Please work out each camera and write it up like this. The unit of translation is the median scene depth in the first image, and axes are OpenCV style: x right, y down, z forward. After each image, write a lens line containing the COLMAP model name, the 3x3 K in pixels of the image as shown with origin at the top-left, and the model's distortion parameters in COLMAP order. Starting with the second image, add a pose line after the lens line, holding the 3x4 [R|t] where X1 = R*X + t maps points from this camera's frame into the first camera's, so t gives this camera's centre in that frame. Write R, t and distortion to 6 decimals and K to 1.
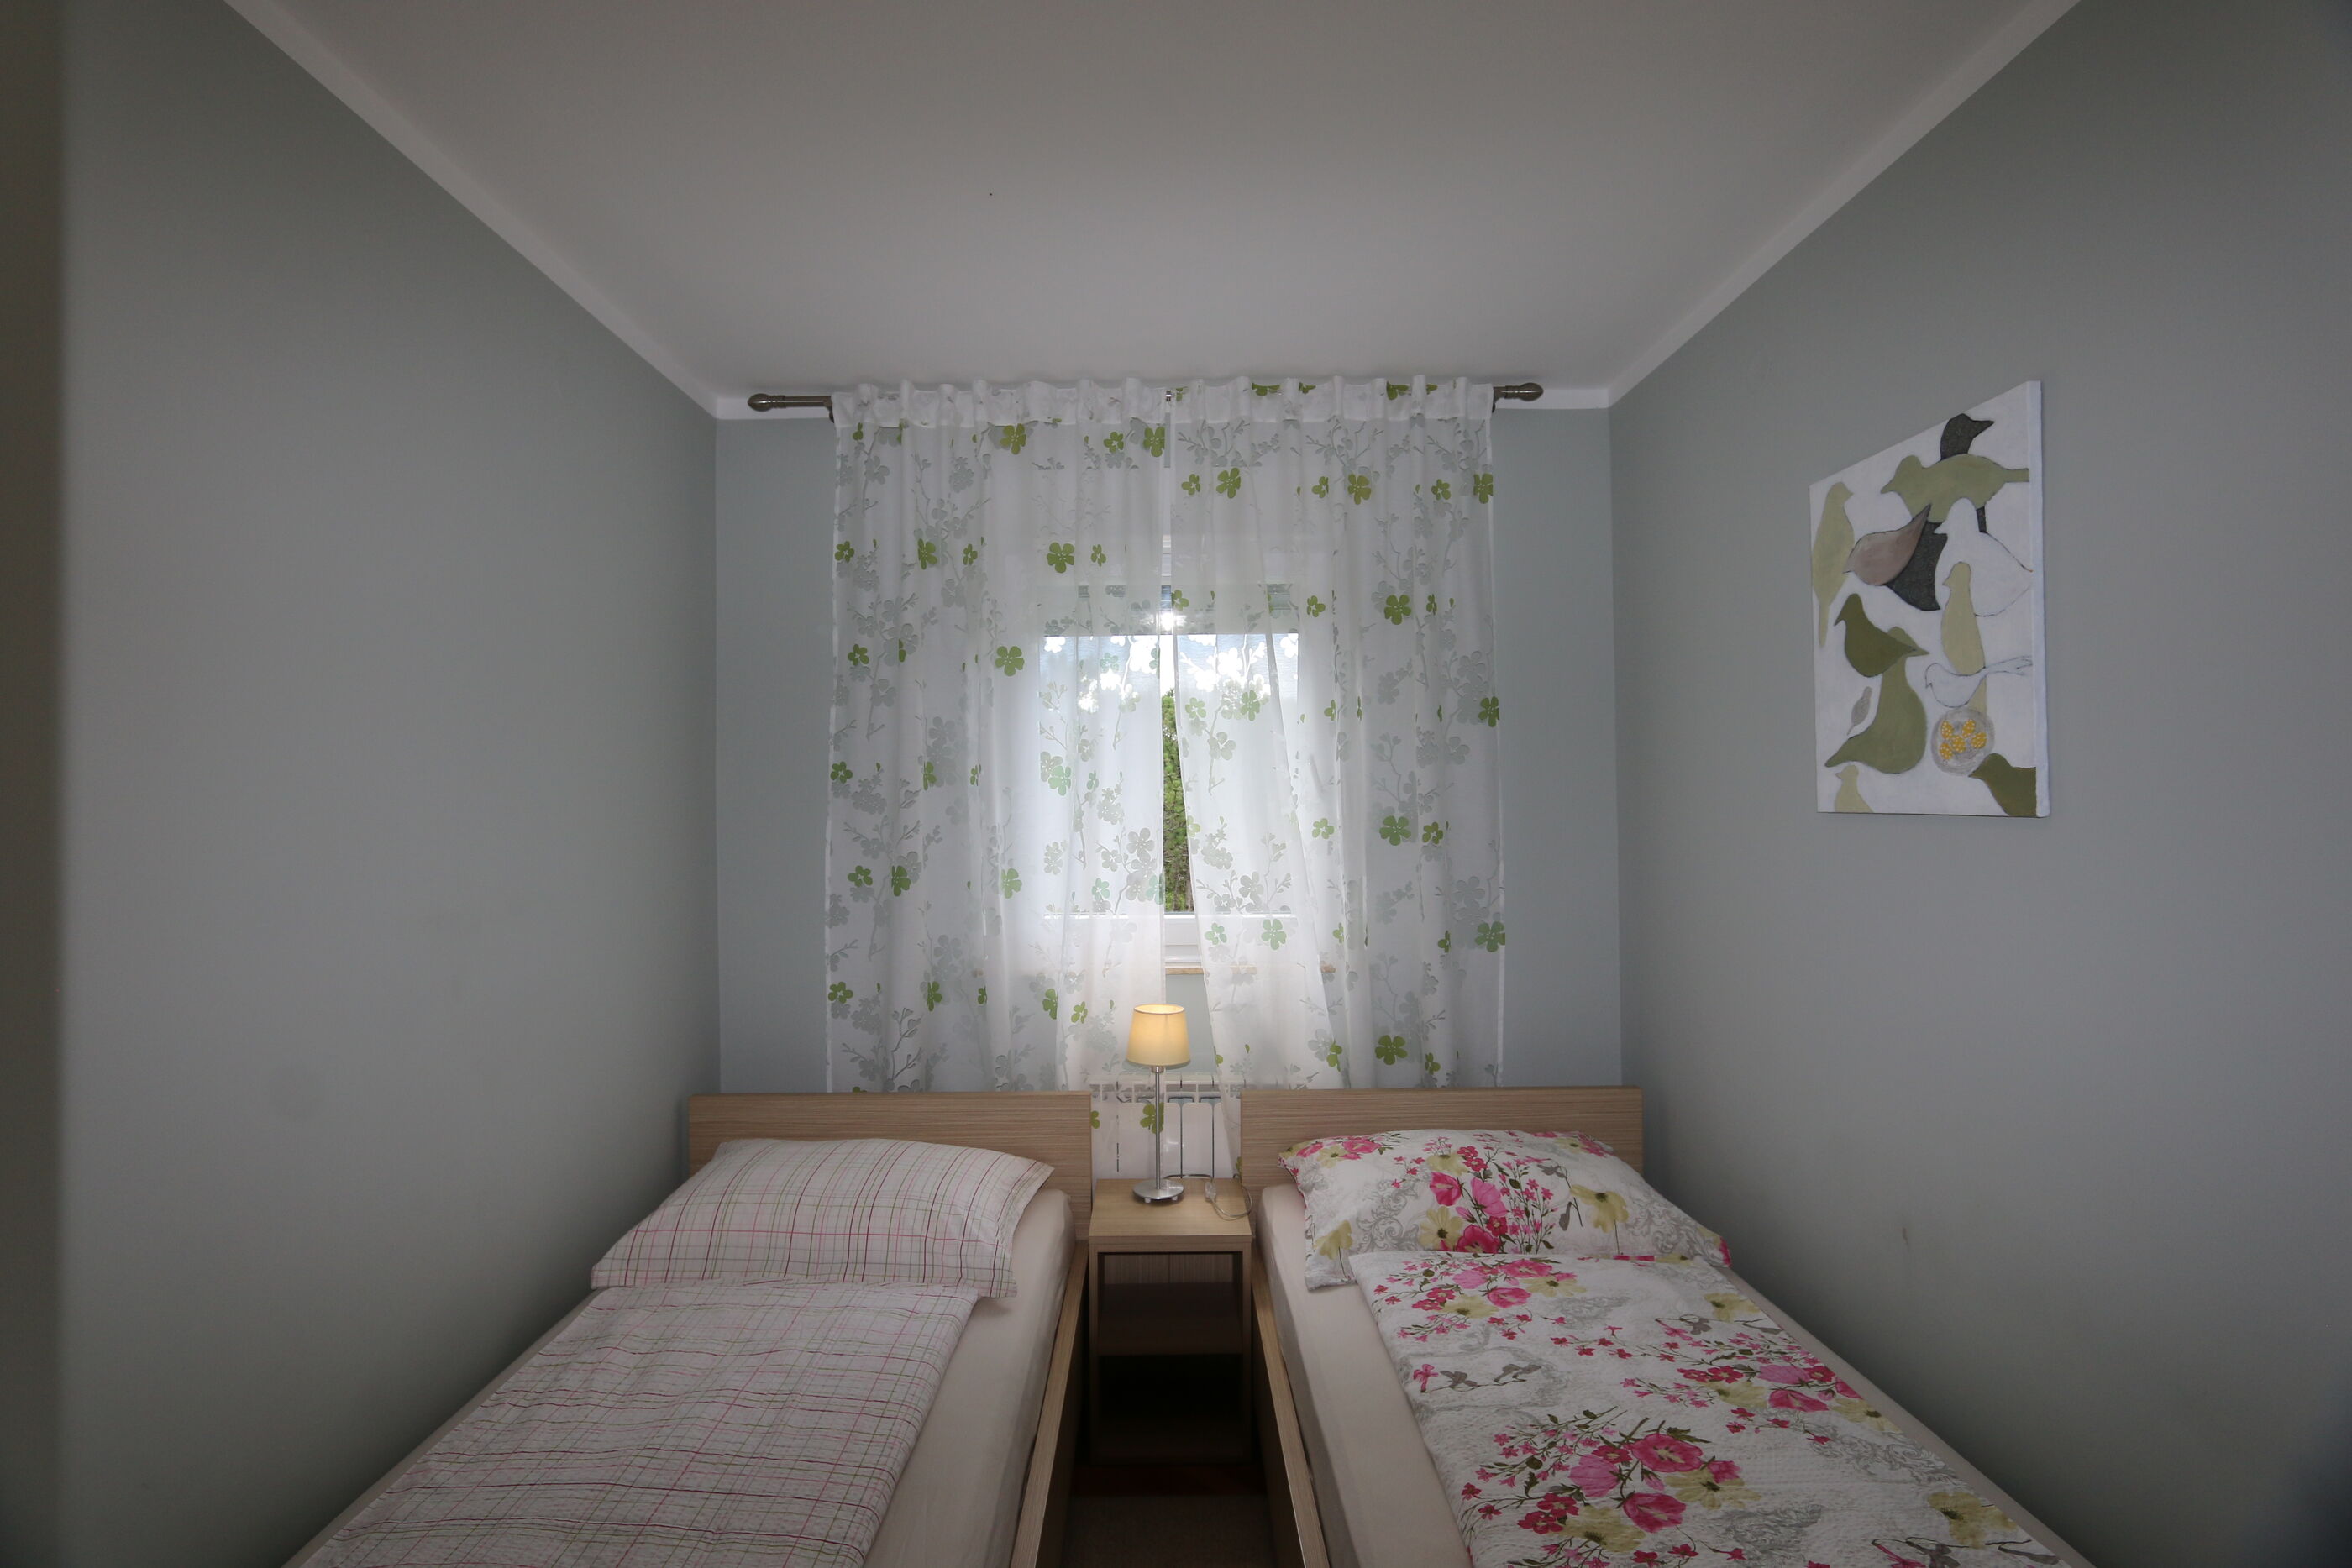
lens RADIAL K [[1078.5, 0, 1162.2], [0, 1078.5, 786.2], [0, 0, 1]] dist [-0.023803, 0.006333]
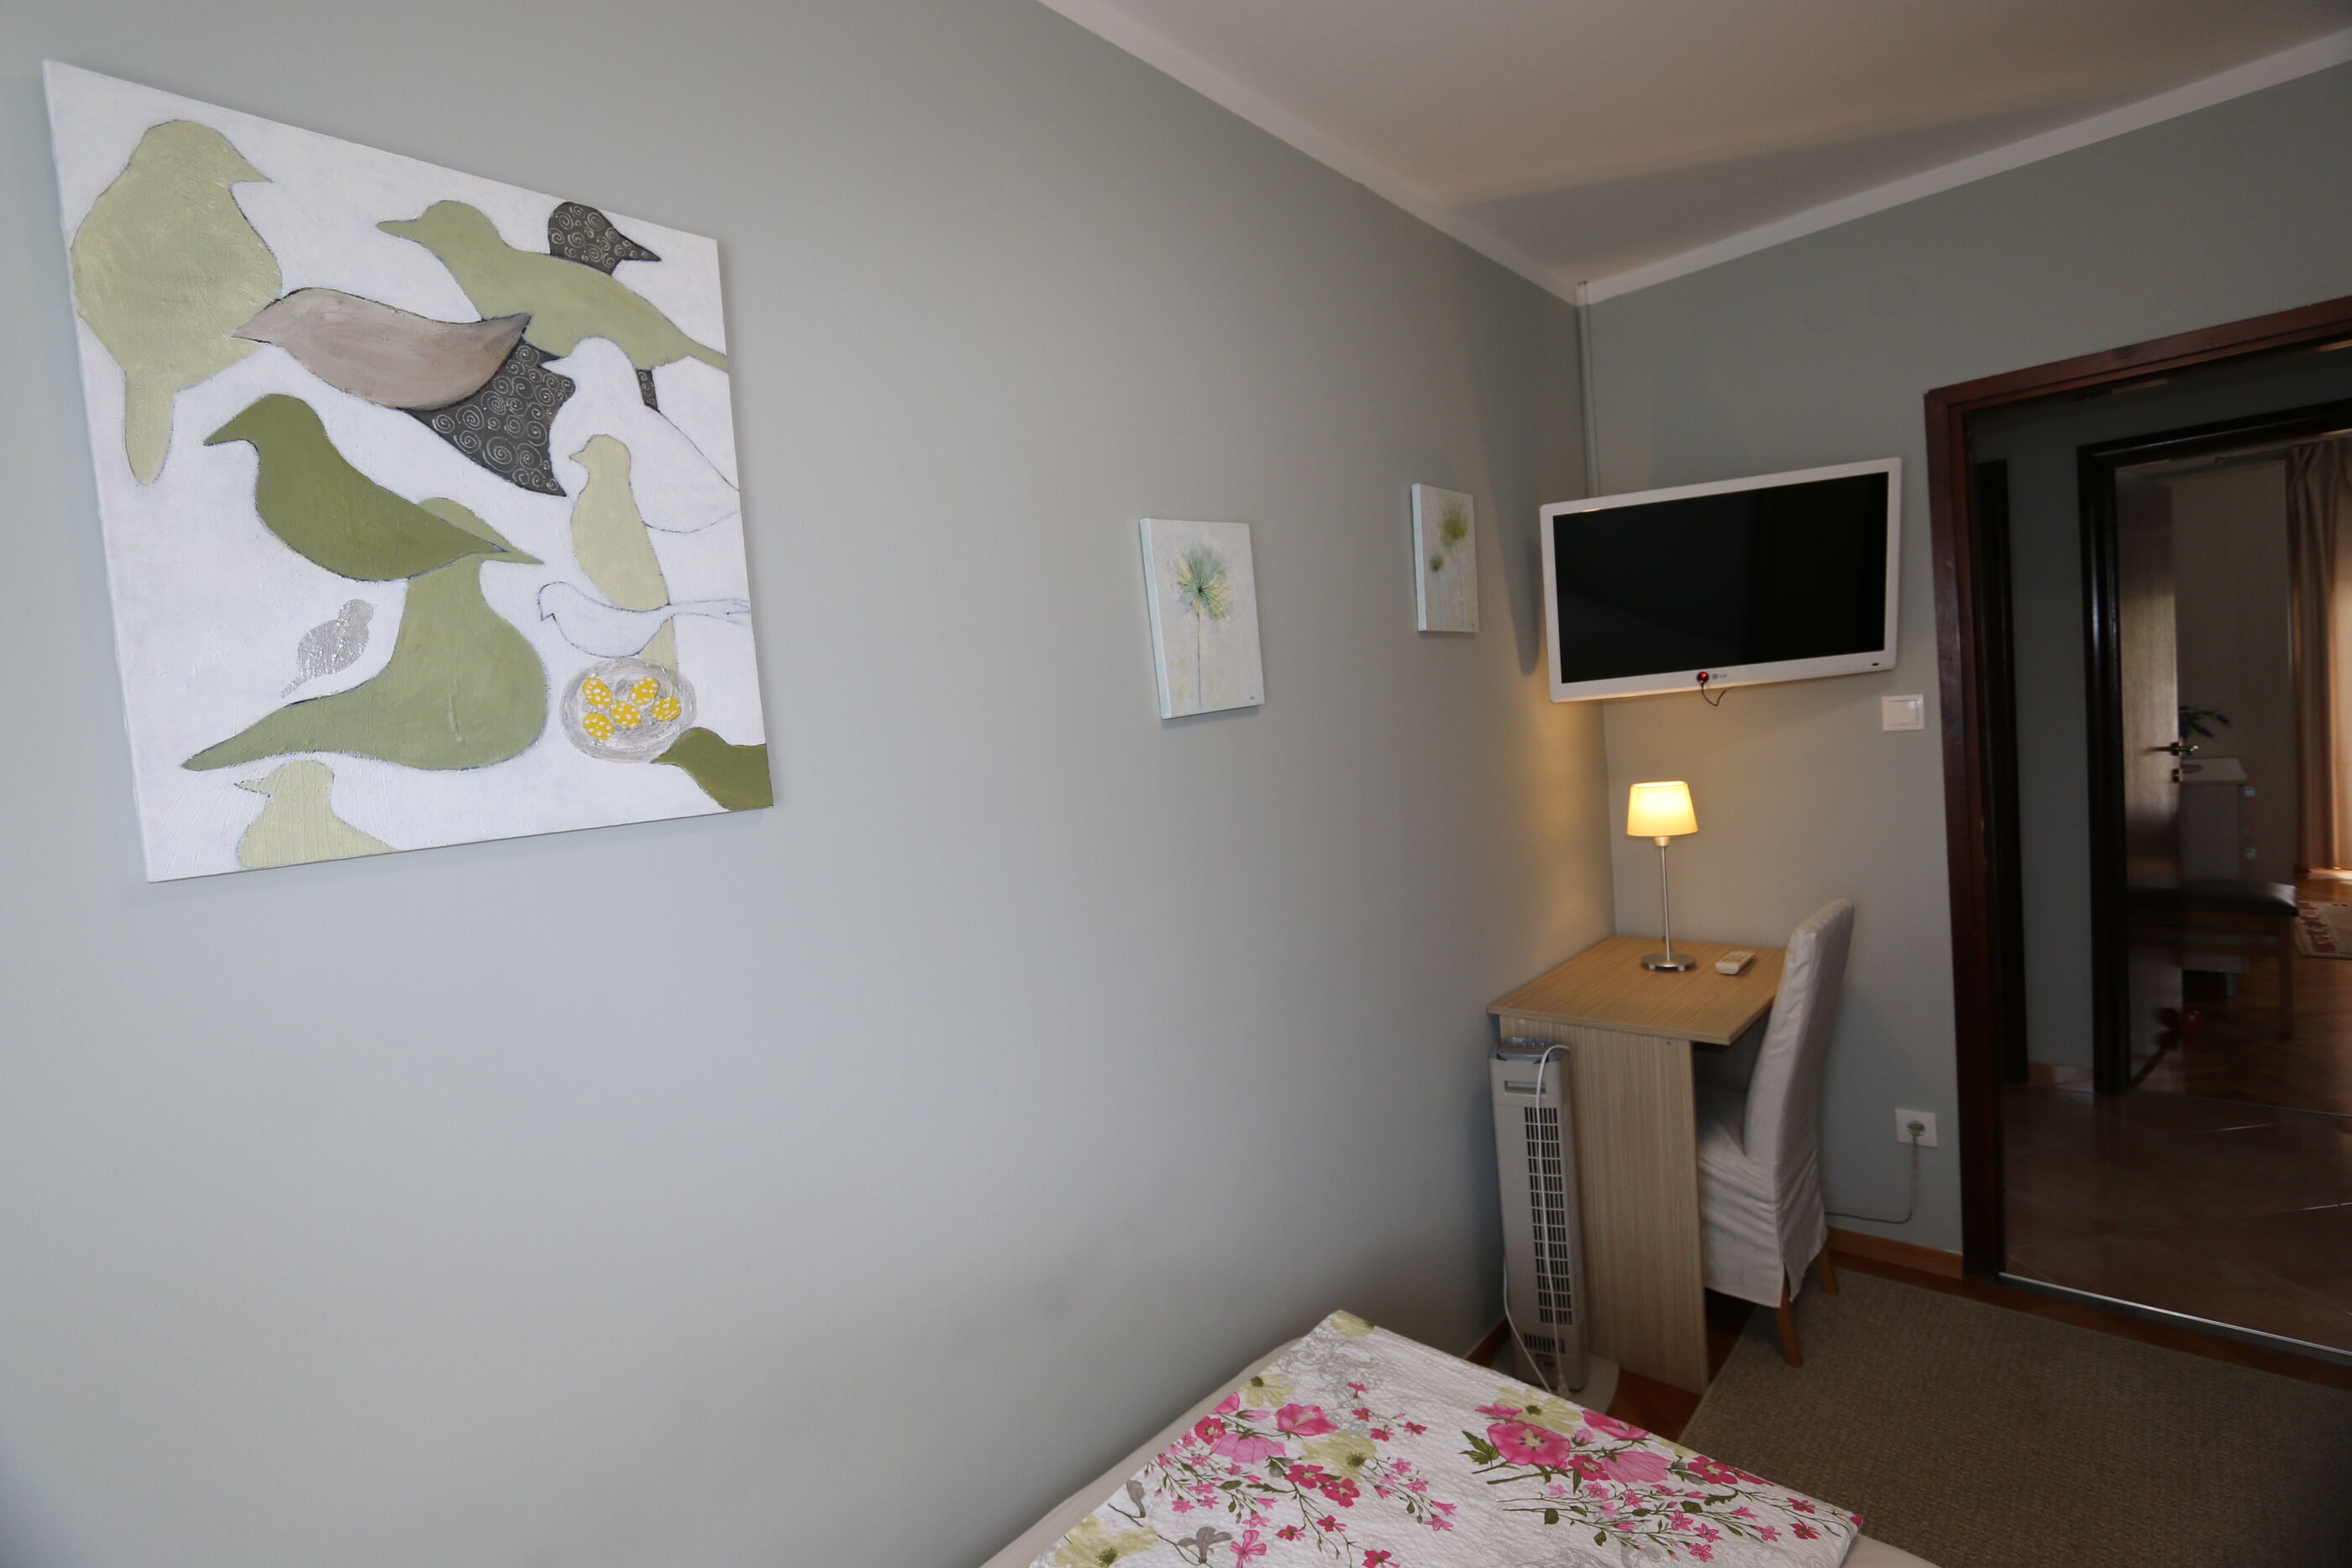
lens RADIAL K [[1060.6, 0, 1177.0], [0, 1060.6, 858.9], [0, 0, 1]] dist [-0.011810, -0.000440]
pose [[-0.733788, 0.035297, 0.678461, 0.057970], [0.122625, 0.989129, 0.081165, 0.036154], [-0.668220, 0.142754, -0.730139, 1.221582]]
